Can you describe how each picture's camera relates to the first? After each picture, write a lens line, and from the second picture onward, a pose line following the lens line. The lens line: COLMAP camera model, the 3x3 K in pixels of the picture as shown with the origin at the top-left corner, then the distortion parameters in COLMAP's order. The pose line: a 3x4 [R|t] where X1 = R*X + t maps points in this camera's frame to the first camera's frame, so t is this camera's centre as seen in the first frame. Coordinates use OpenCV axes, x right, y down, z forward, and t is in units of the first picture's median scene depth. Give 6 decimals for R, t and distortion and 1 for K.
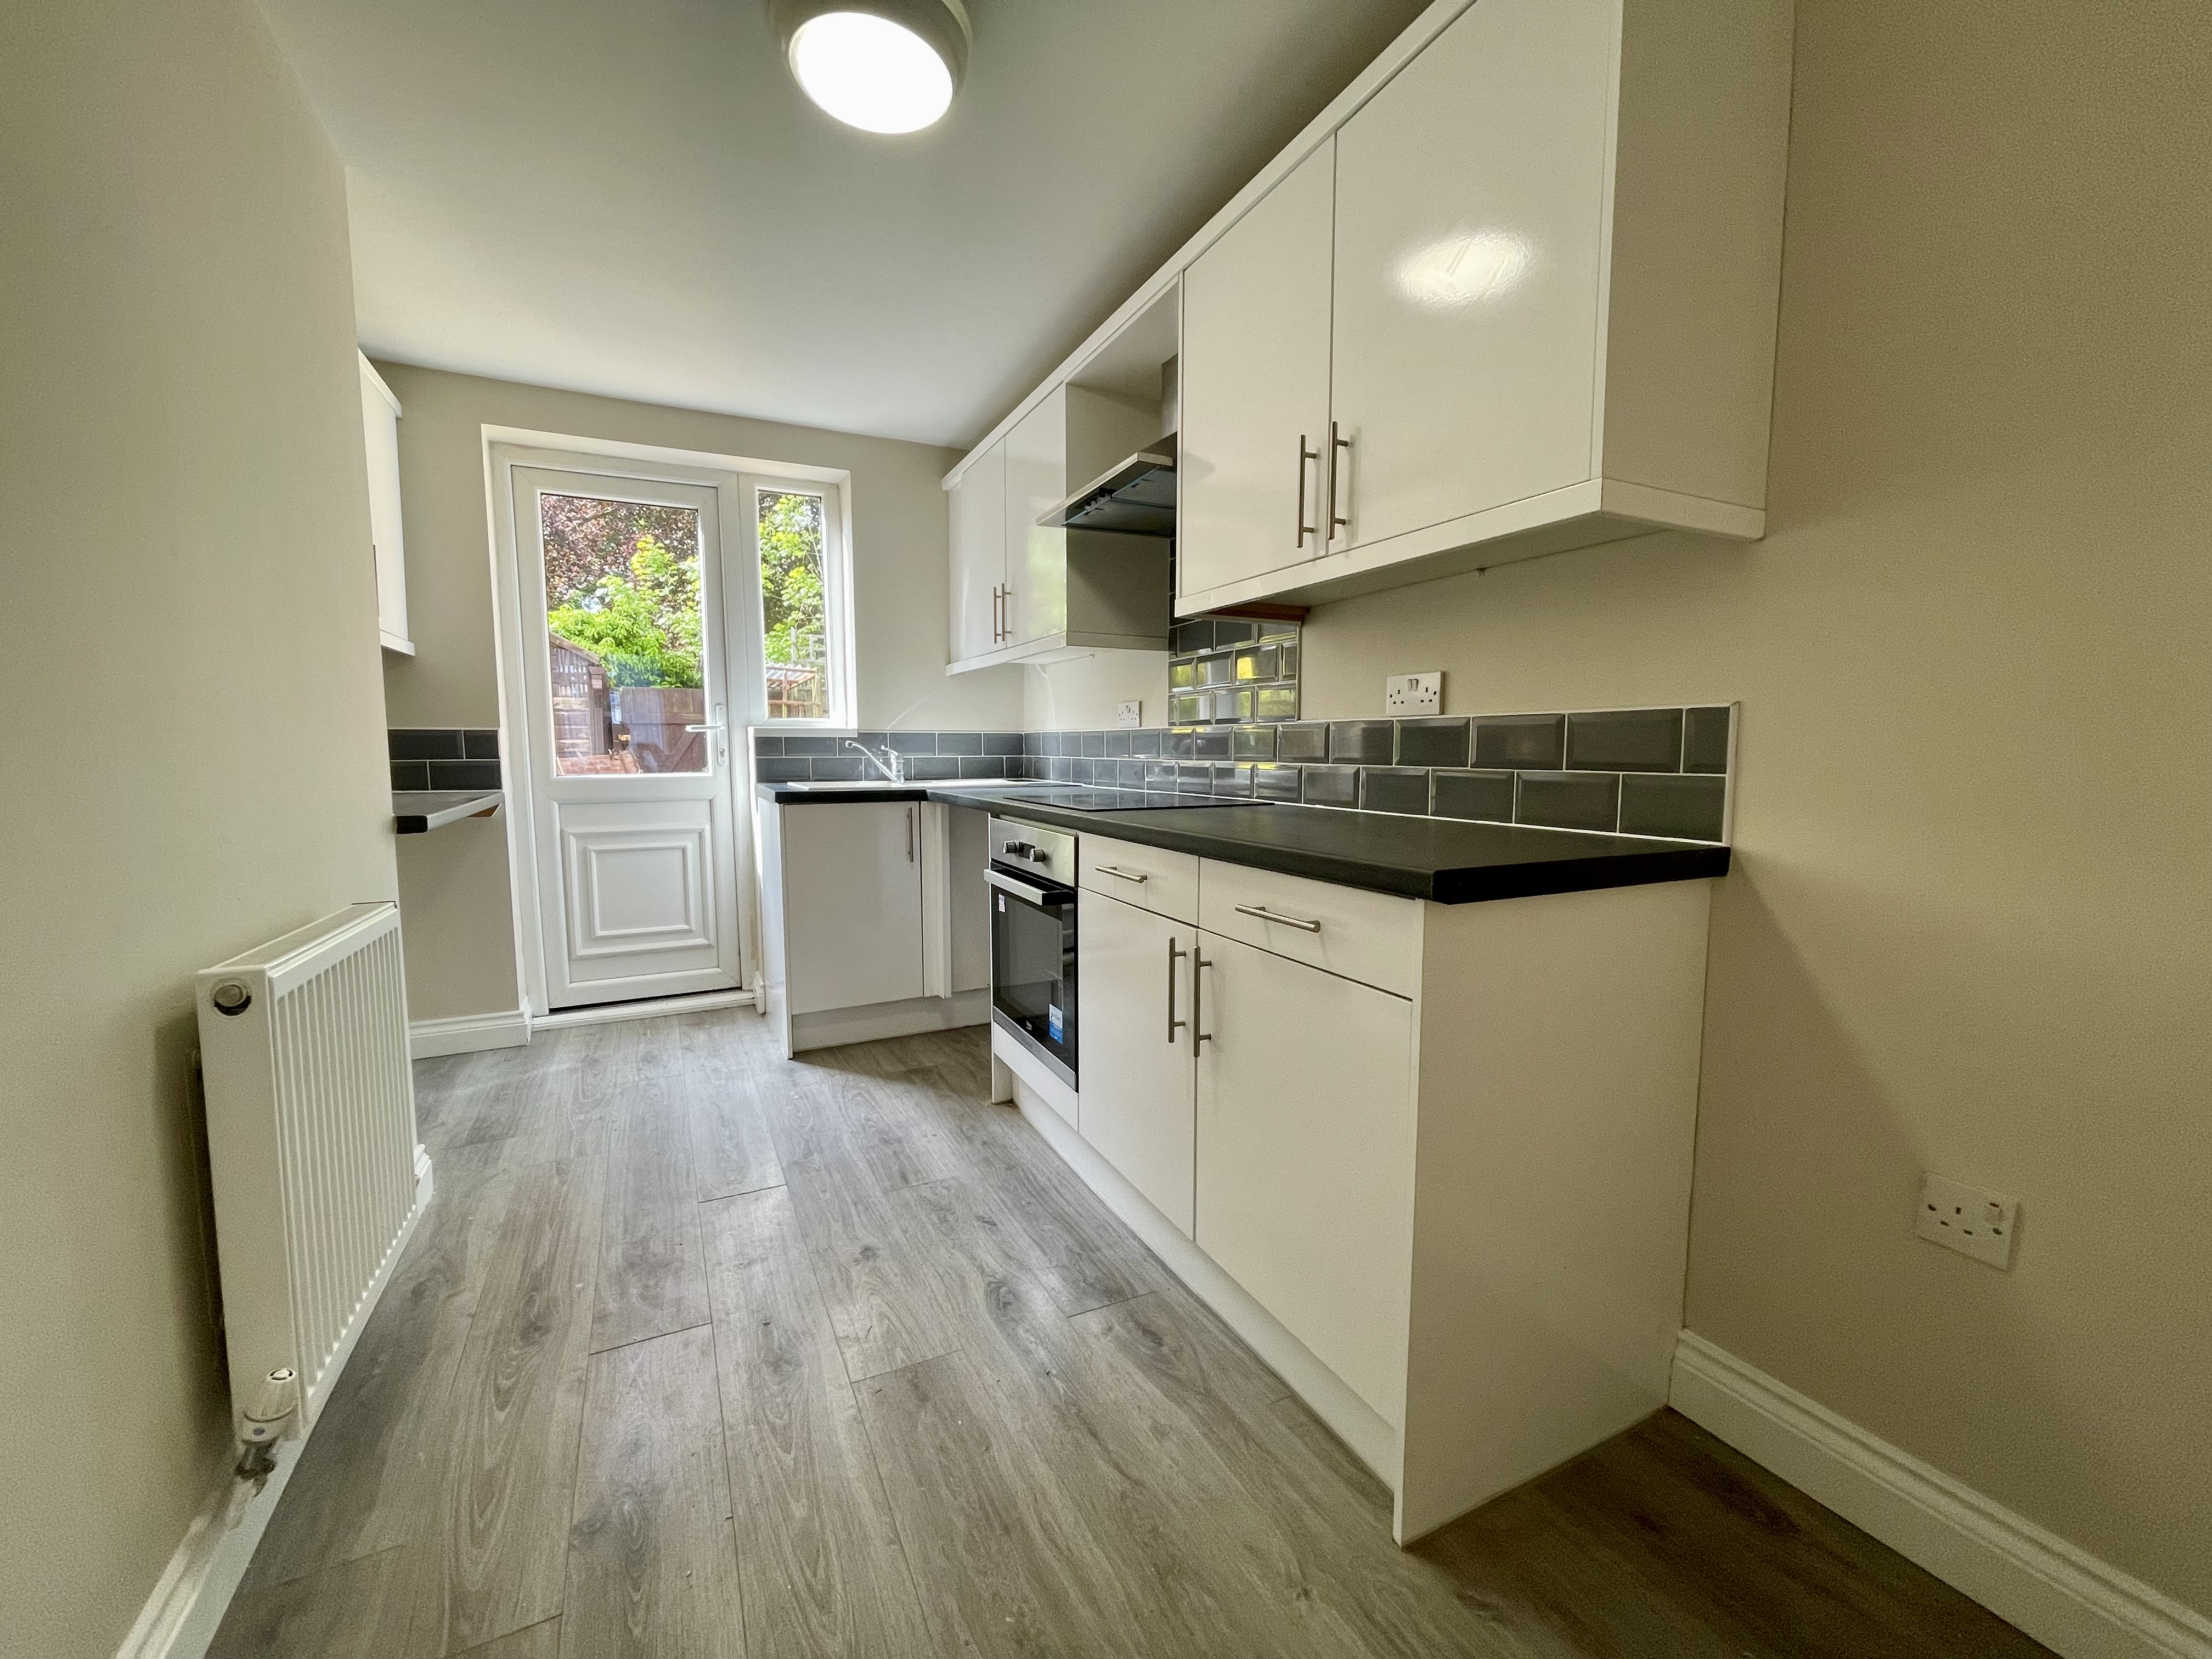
lens RADIAL K [[893.3, 0, 1106.0], [0, 893.3, 829.5], [0, 0, 1]] dist [-0.001757, -0.000281]
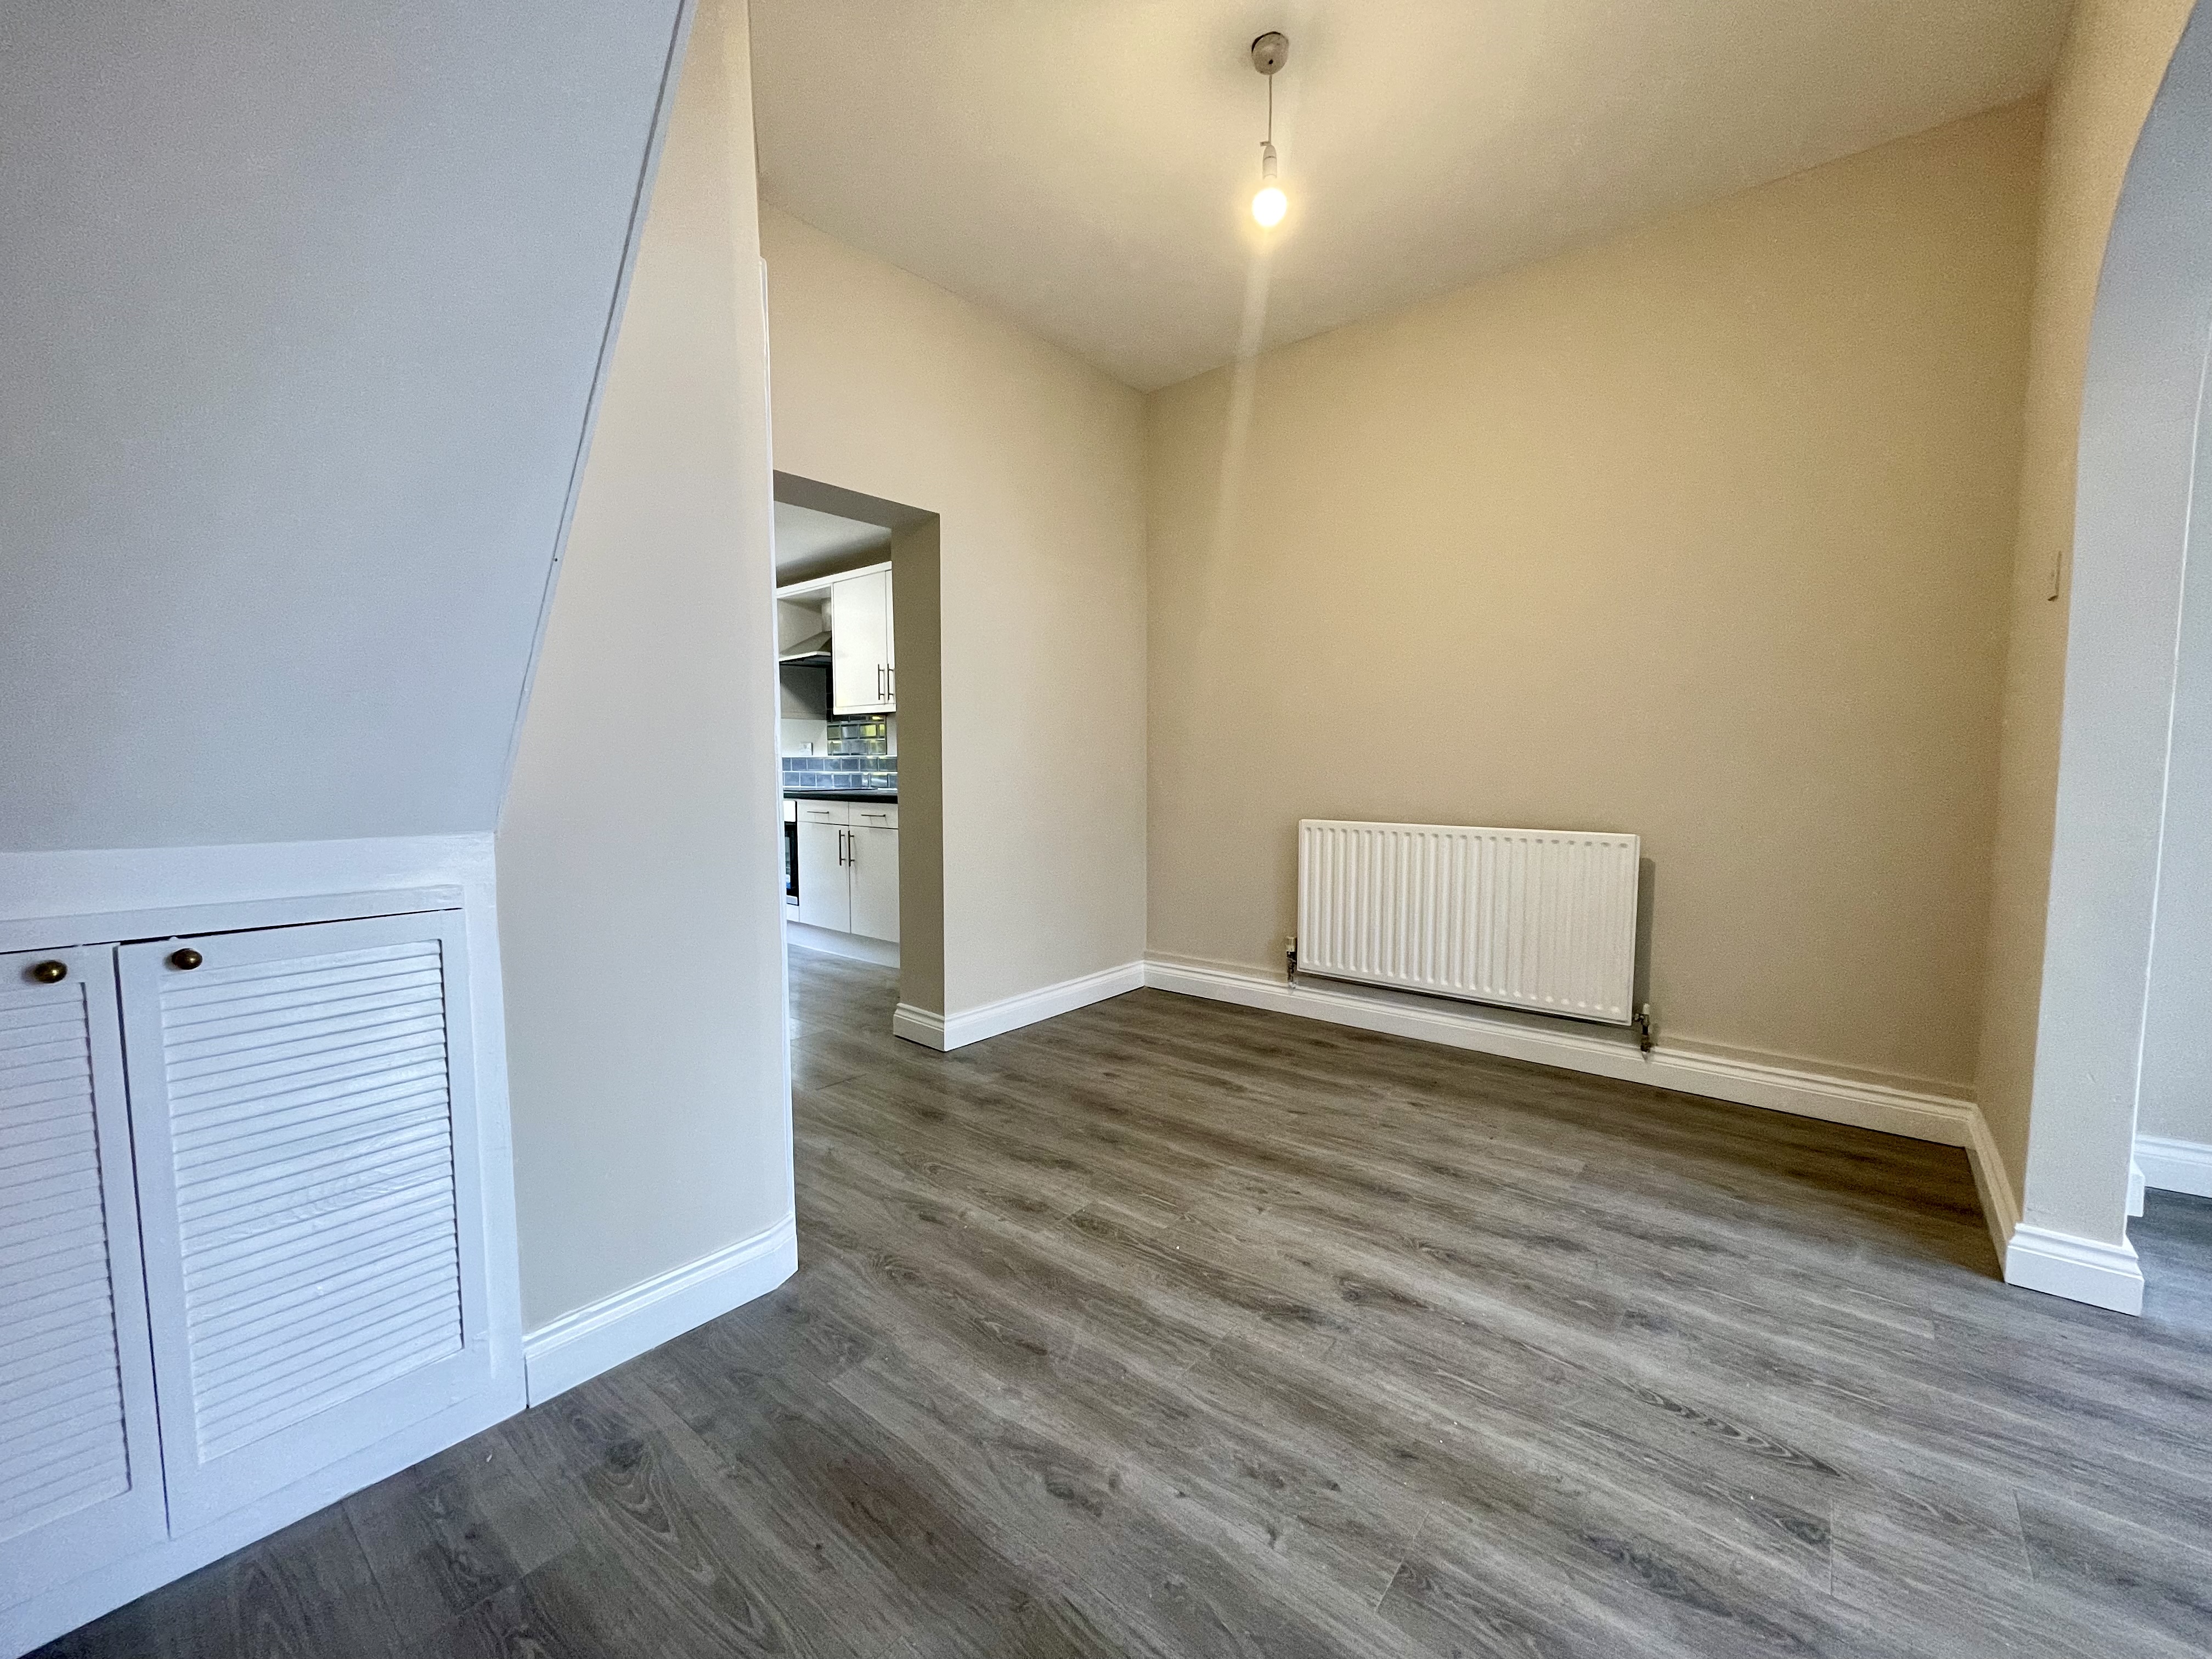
lens RADIAL K [[889.8, 0, 1105.0], [0, 889.8, 756.0], [0, 0, 1]] dist [-0.000078, -0.000196]
pose [[0.915516, -0.011812, 0.402109, -0.234208], [0.052246, 0.994594, -0.089735, 0.145750], [-0.398875, 0.103163, 0.911184, -1.586537]]
